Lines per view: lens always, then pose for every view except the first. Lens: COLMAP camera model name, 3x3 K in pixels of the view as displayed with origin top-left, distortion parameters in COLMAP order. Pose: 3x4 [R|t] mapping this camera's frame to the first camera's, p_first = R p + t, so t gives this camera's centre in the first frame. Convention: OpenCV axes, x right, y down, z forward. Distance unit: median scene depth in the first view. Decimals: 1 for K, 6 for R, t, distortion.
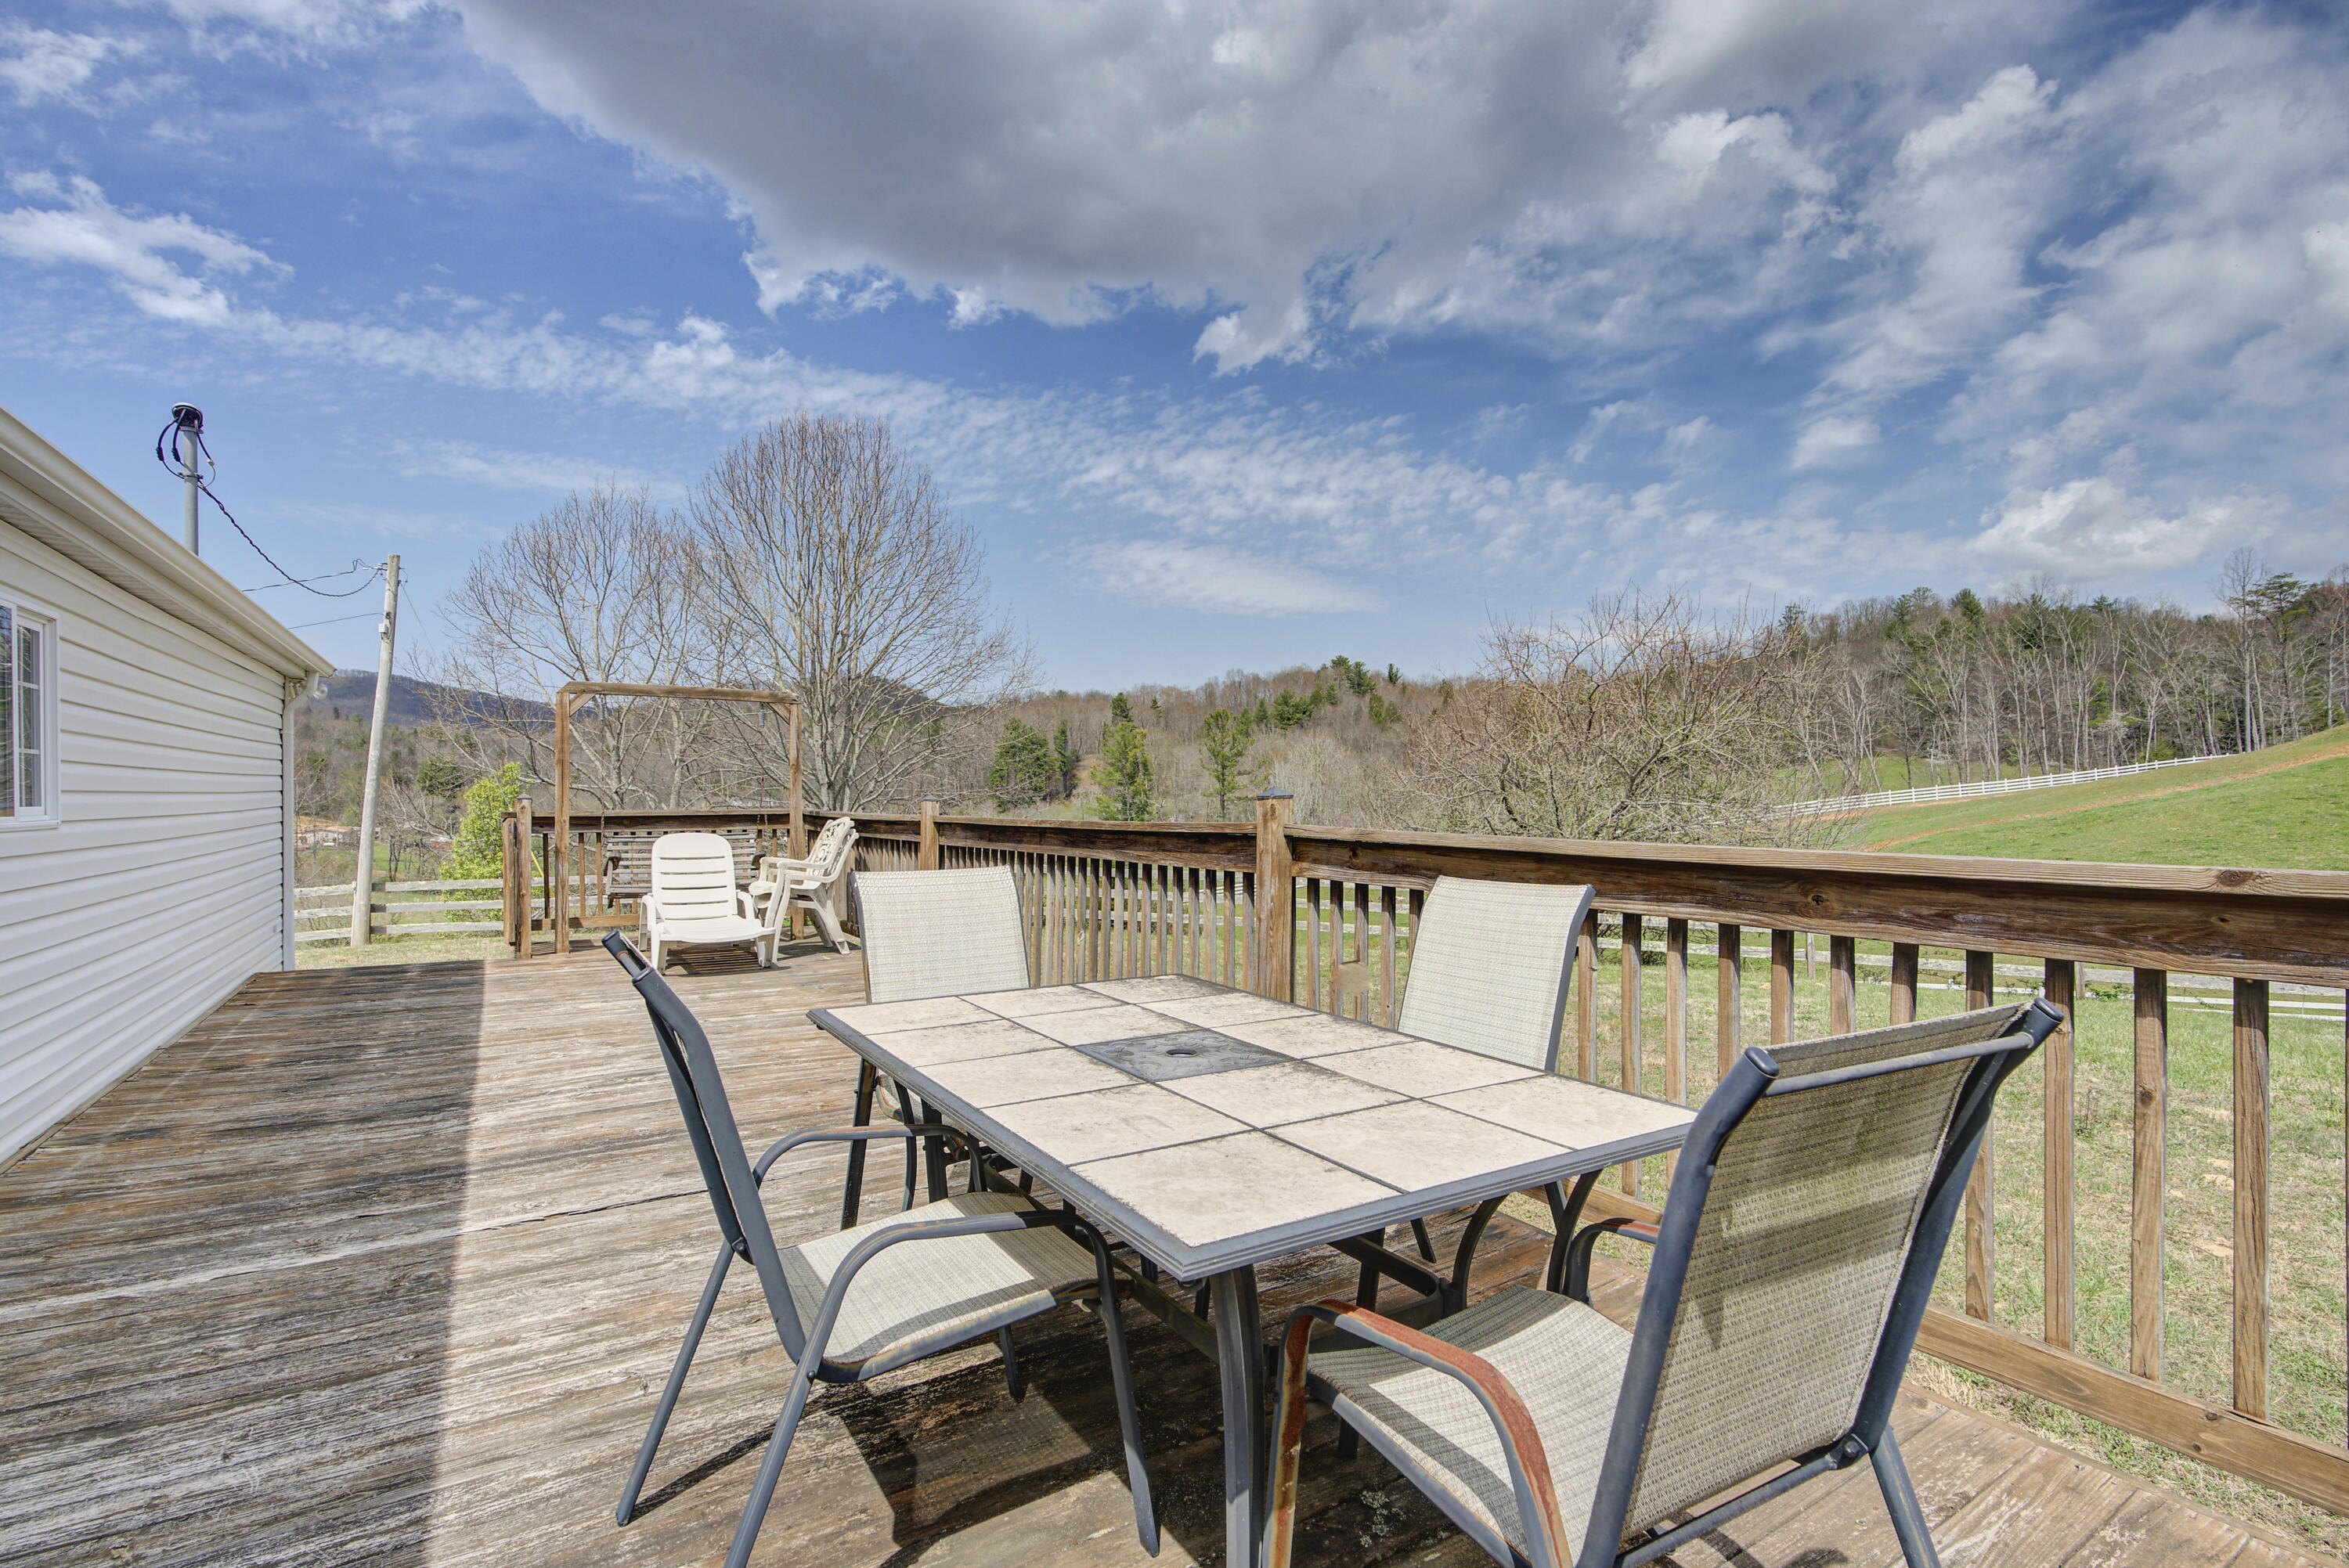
lens RADIAL K [[1093.3, 0, 1174.5], [0, 1093.3, 784.0], [0, 0, 1]] dist [-0.055758, 0.000041]
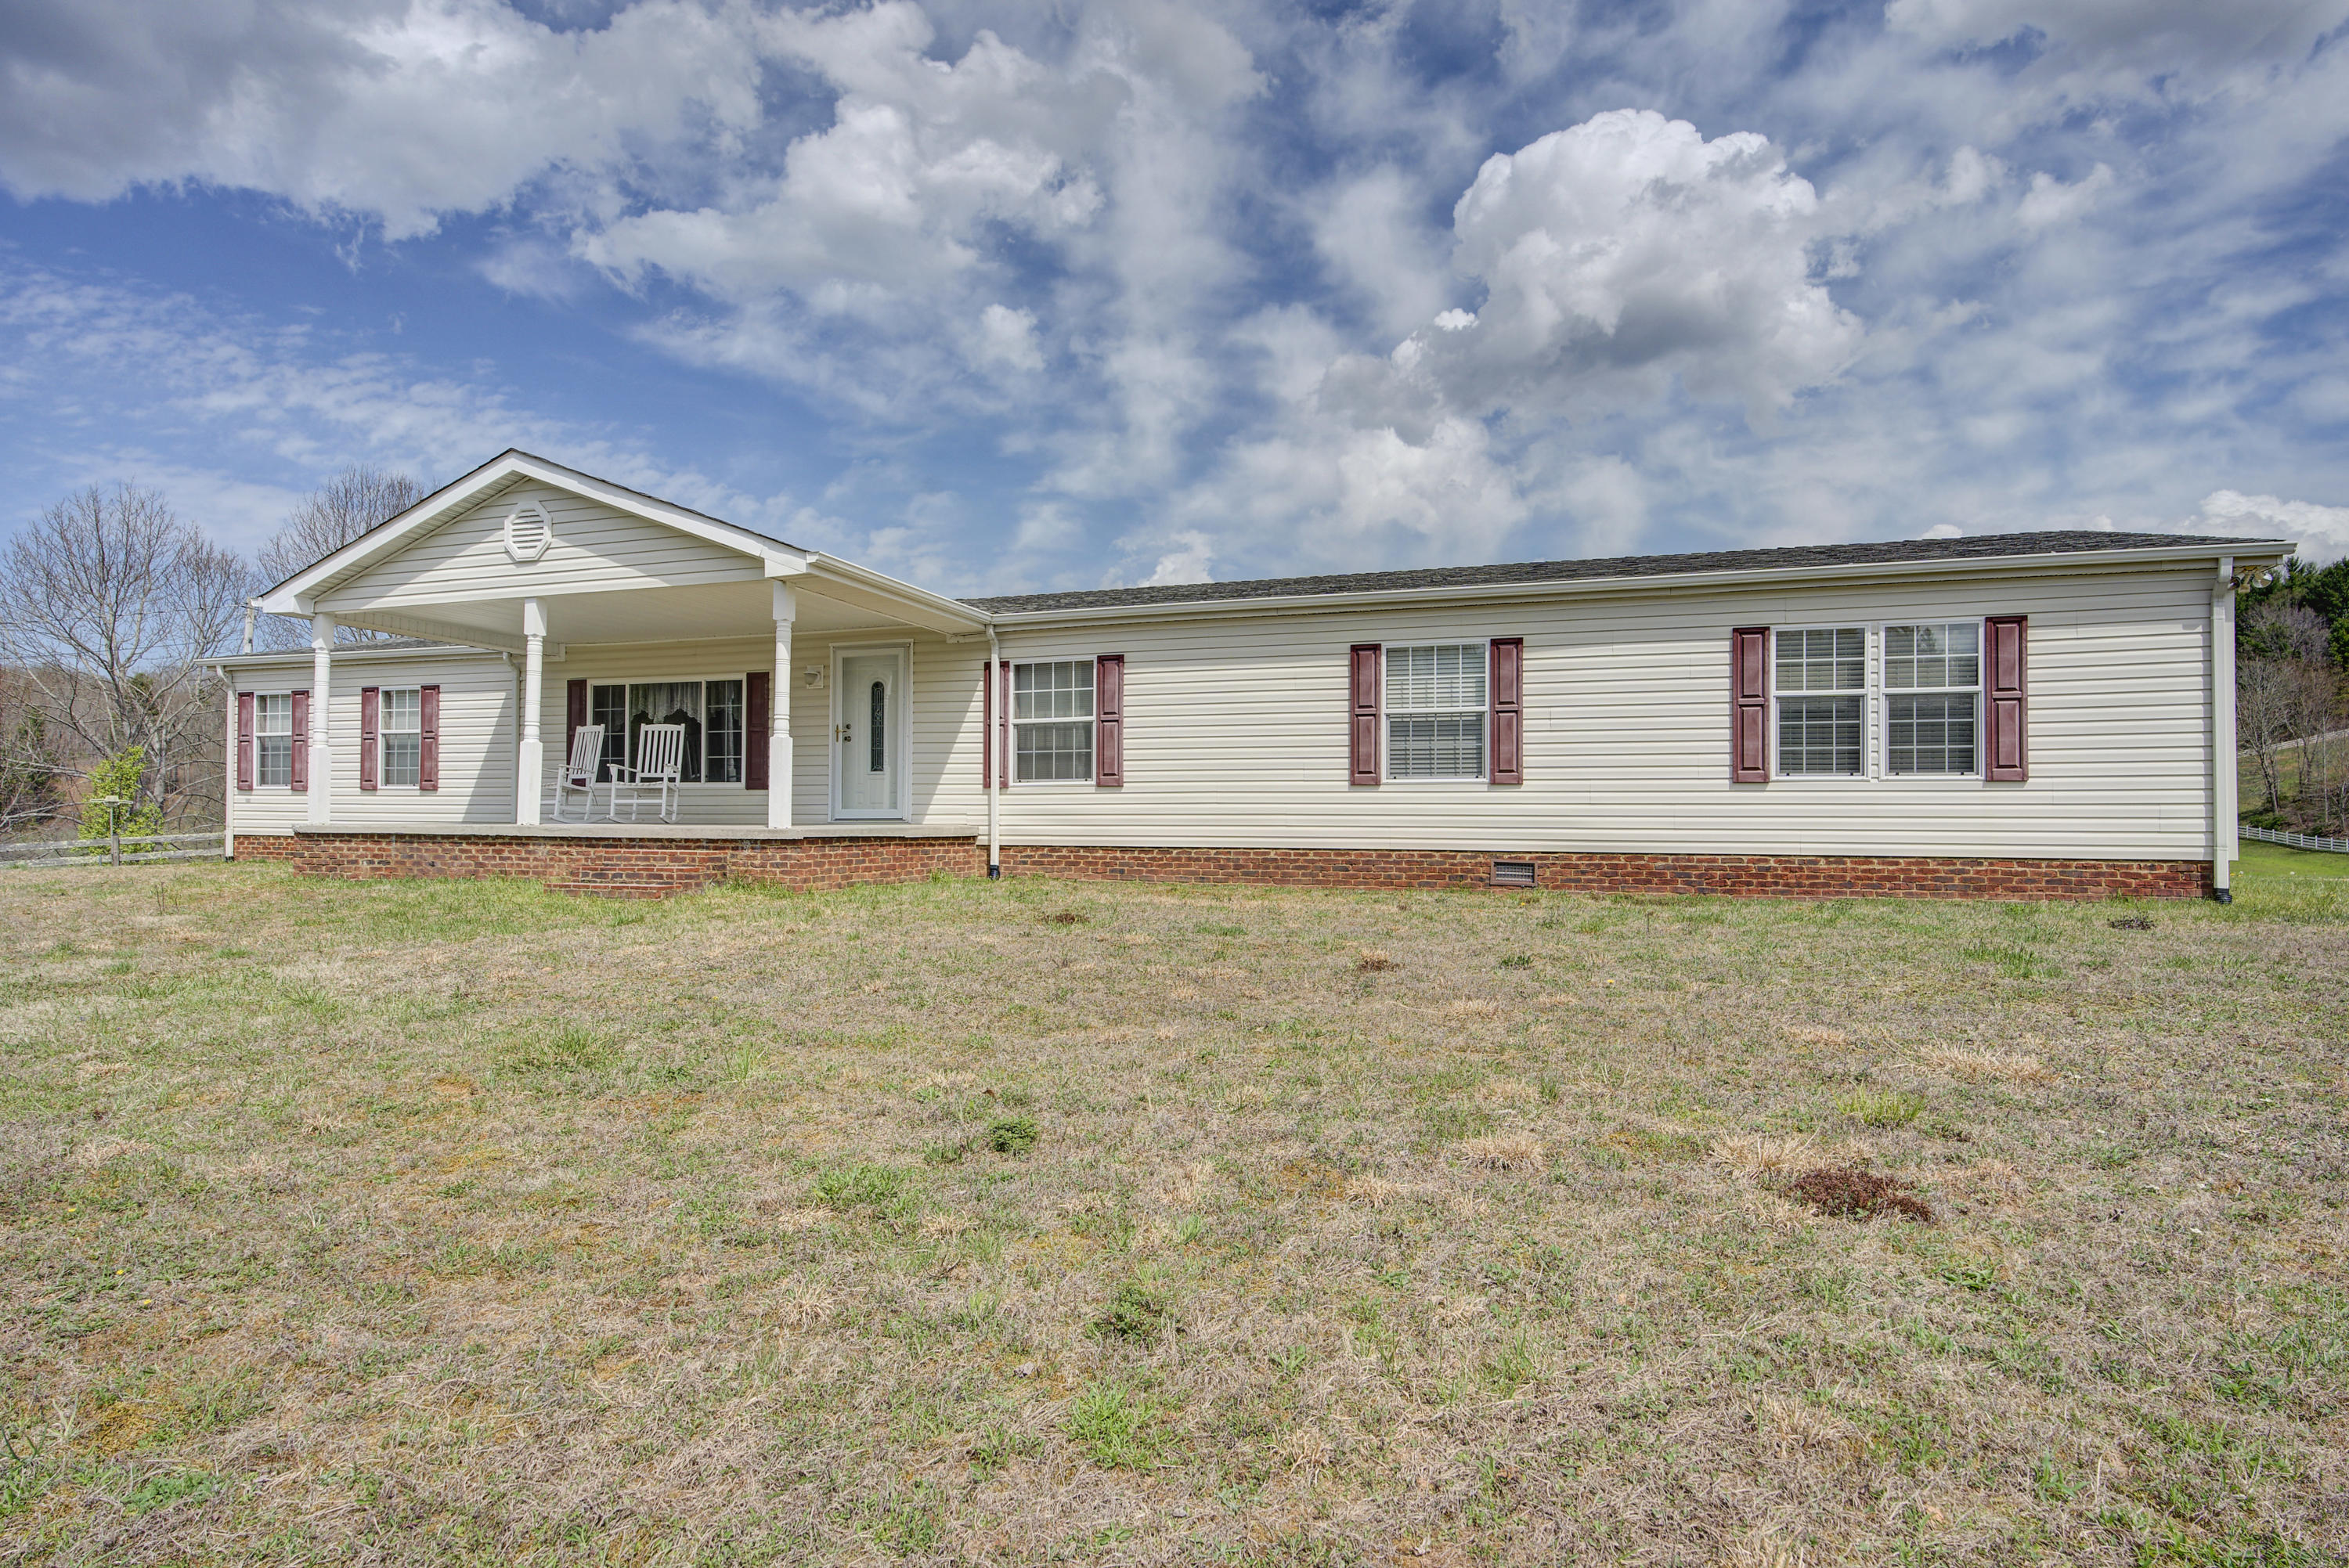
lens RADIAL K [[1281.6, 0, 1174.5], [0, 1281.6, 784.0], [0, 0, 1]] dist [0.000058, -0.000004]
pose [[0.782719, 0.030565, 0.621625, -0.184253], [-0.014008, 0.999406, -0.031502, 0.014495], [-0.622218, 0.015949, 0.782682, -0.244037]]
